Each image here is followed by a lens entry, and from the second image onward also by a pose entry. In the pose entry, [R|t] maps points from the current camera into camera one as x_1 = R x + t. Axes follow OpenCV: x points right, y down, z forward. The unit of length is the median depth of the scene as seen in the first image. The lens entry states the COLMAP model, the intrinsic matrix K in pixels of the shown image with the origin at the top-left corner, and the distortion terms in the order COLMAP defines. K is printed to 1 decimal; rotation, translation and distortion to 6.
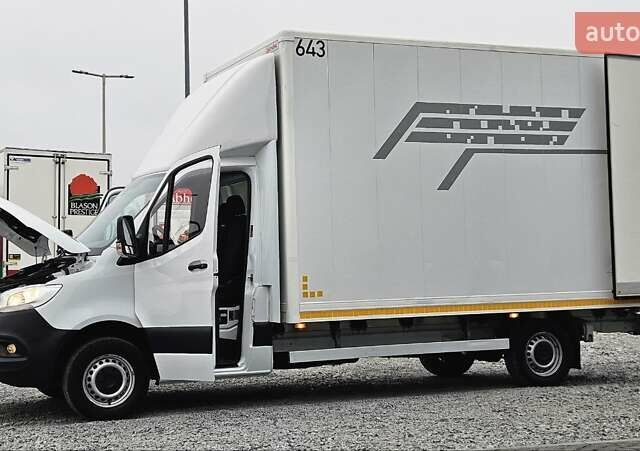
lens RADIAL K [[1073.2, 0, 316.4], [0, 1073.2, 228.5], [0, 0, 1]] dist [0.078117, 0.000000]
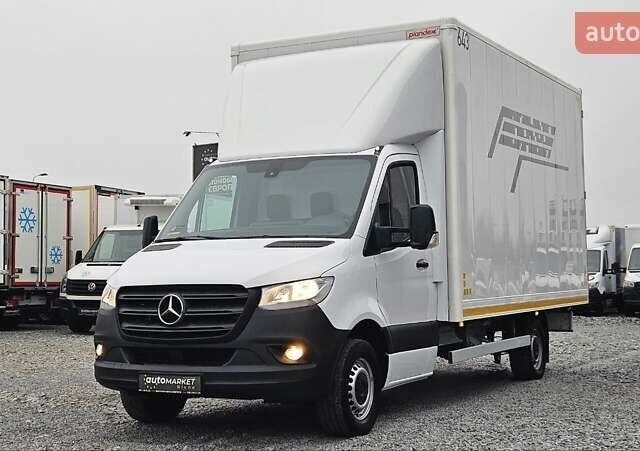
lens RADIAL K [[1070.5, 0, 314.0], [0, 1070.5, 219.3], [0, 0, 1]] dist [0.103433, 0.000000]
pose [[0.785844, 0.044499, 0.616822, -0.675144], [-0.028434, 0.998953, -0.035842, 0.032711], [-0.617771, 0.010628, 0.786287, 0.302644]]
